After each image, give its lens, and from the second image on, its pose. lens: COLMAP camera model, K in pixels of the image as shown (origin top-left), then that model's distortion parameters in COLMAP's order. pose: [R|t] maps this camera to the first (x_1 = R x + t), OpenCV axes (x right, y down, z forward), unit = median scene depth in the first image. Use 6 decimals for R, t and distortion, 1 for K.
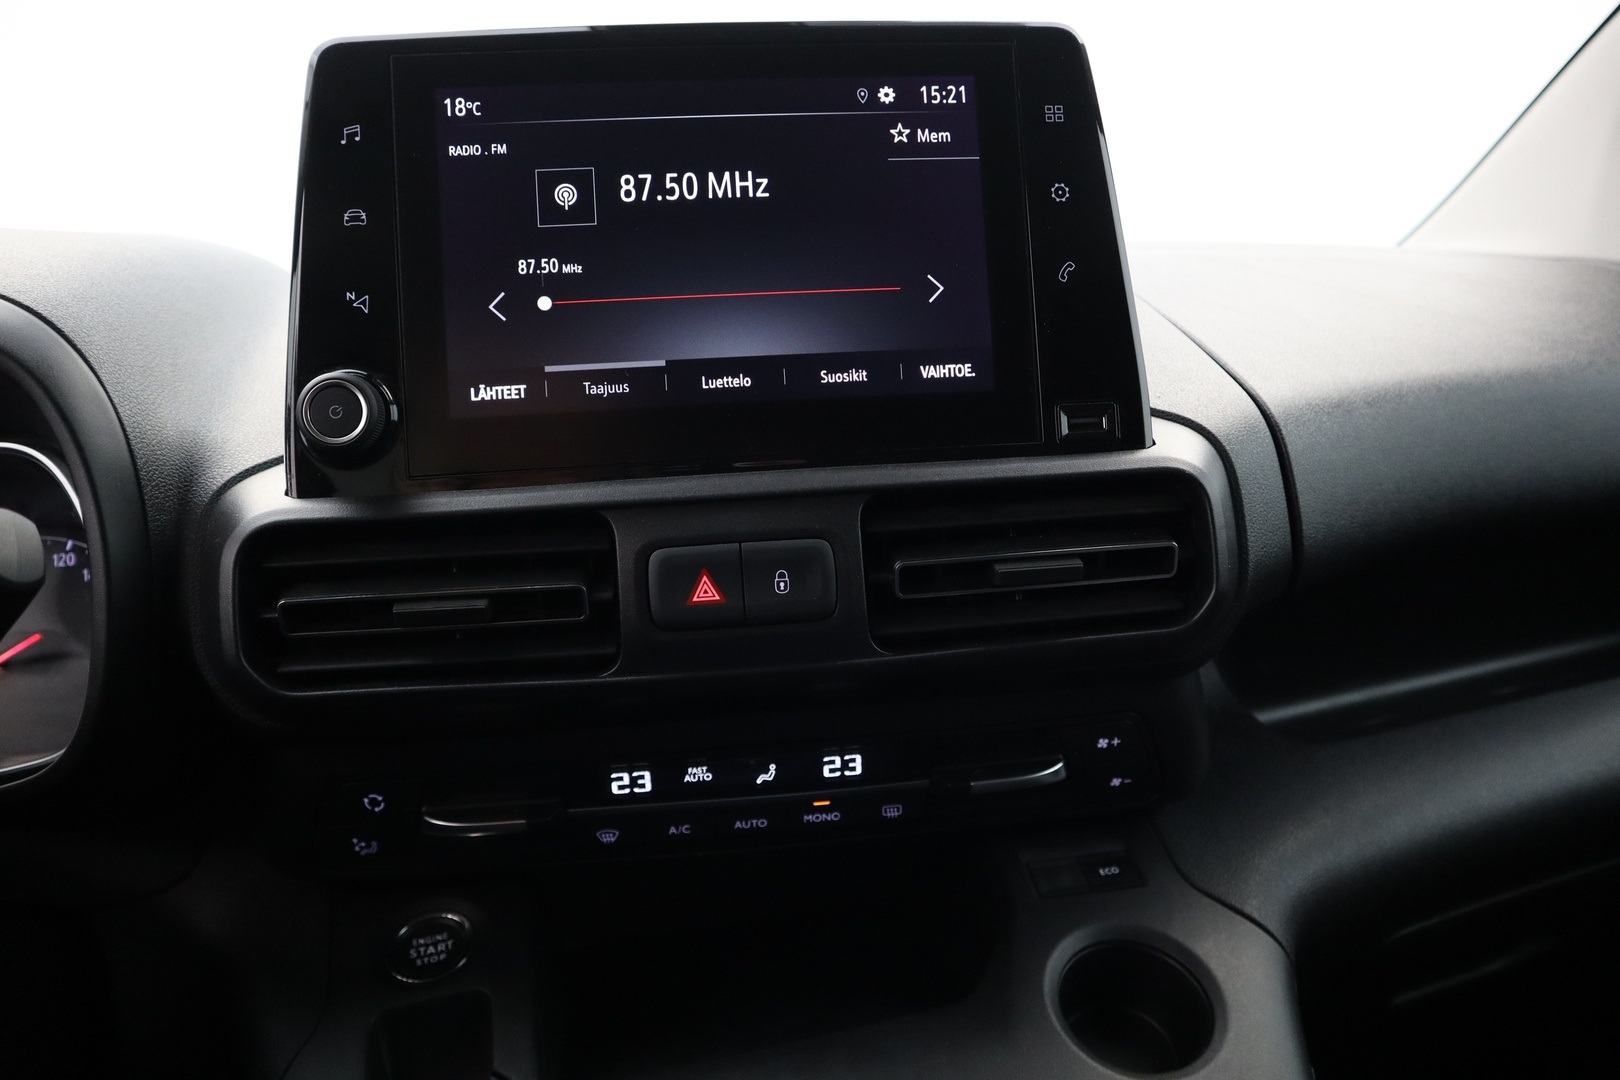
lens RADIAL K [[1148.2, 0, 825.6], [0, 1148.2, 534.7], [0, 0, 1]] dist [-0.072419, 0.043569]
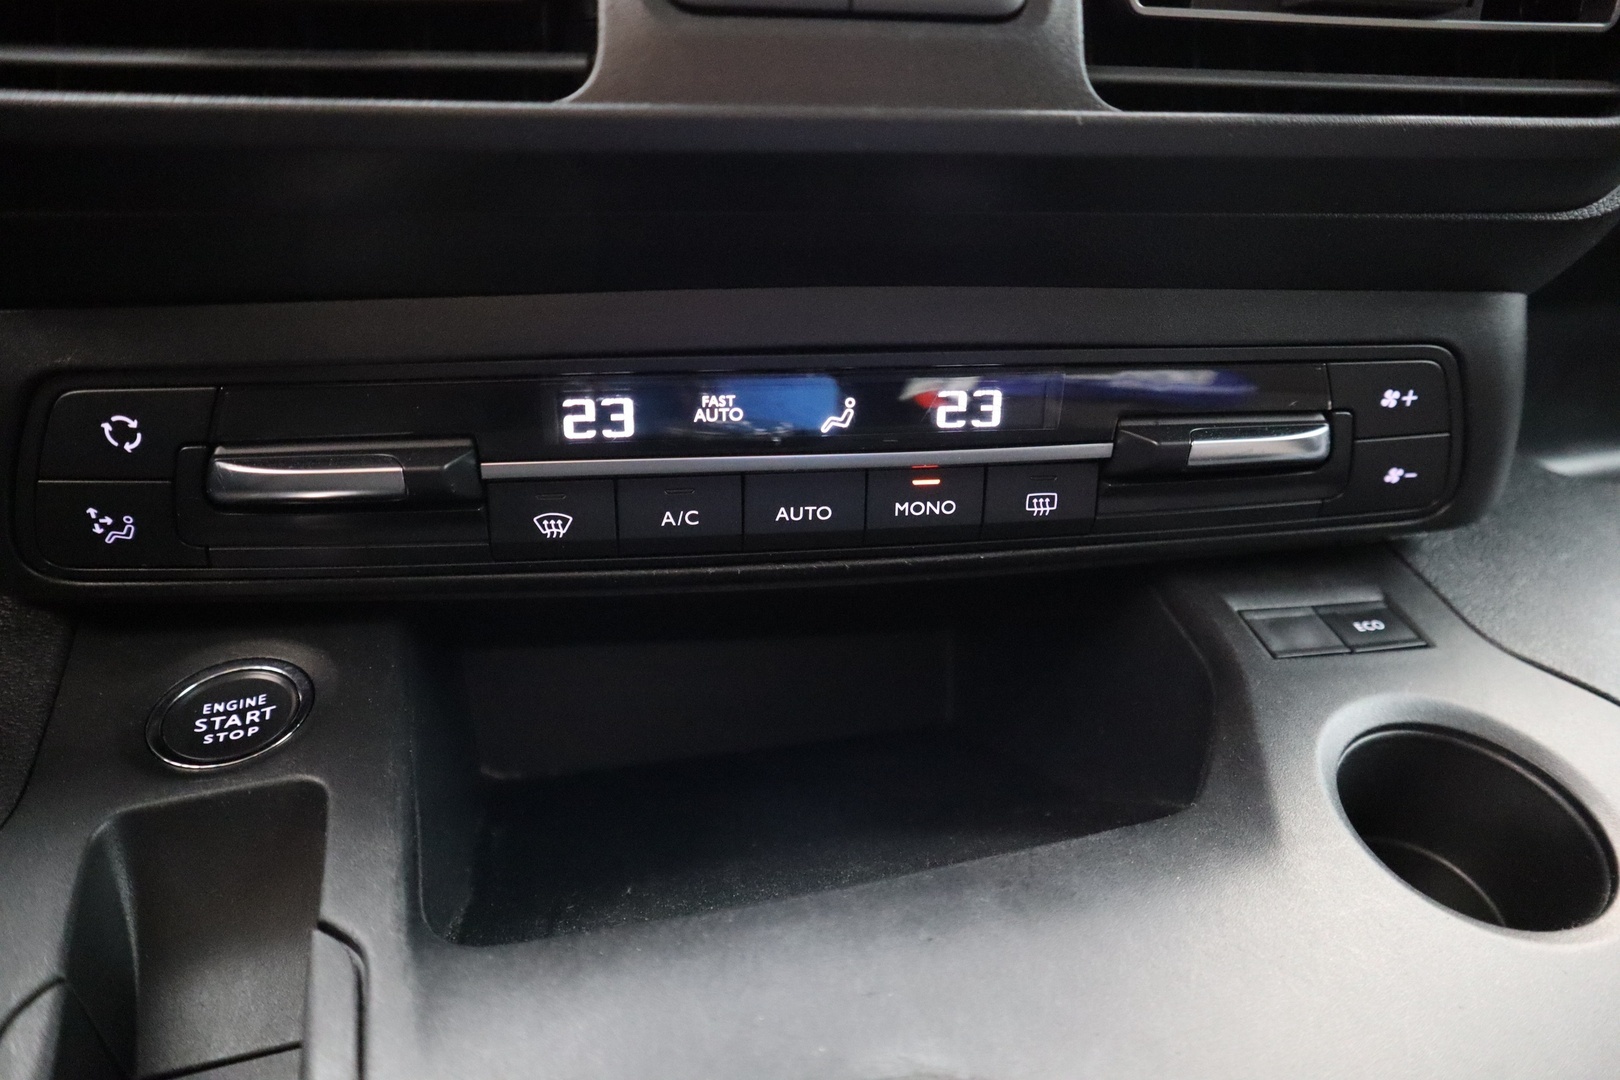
lens RADIAL K [[1148.2, 0, 819.0], [0, 1148.2, 505.8], [0, 0, 1]] dist [-0.072419, 0.043569]
pose [[0.998772, 0.024327, 0.043168, -0.085163], [-0.025467, 0.999336, 0.026059, 0.240066], [-0.042505, -0.027127, 0.998728, 0.432304]]
